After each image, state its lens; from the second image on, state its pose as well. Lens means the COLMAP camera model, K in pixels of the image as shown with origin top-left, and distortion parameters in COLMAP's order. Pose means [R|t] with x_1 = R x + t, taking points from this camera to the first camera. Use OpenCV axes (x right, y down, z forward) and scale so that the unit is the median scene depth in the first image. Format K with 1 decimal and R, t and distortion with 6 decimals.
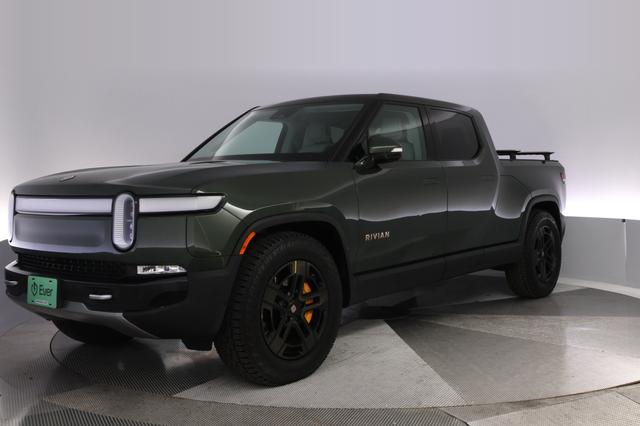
lens RADIAL K [[533.0, 0, 320.0], [0, 533.0, 213.0], [0, 0, 1]] dist [0.001468, -0.000984]
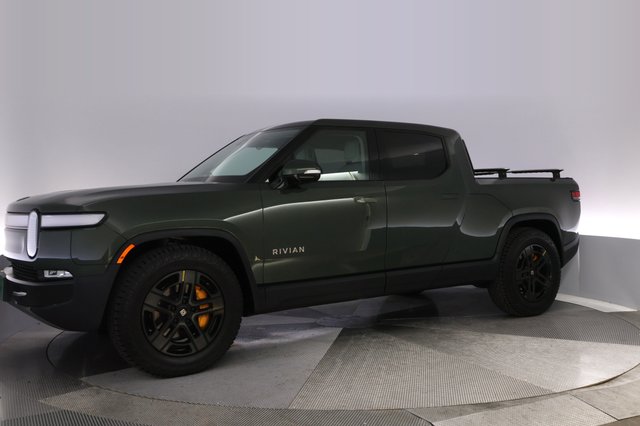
lens RADIAL K [[536.7, 0, 320.0], [0, 536.7, 213.0], [0, 0, 1]] dist [-0.003422, -0.000895]
pose [[0.991583, 0.003138, -0.129432, 0.367000], [-0.007247, 0.999484, -0.031291, -0.000174], [0.129267, 0.031966, 0.991094, -0.105899]]
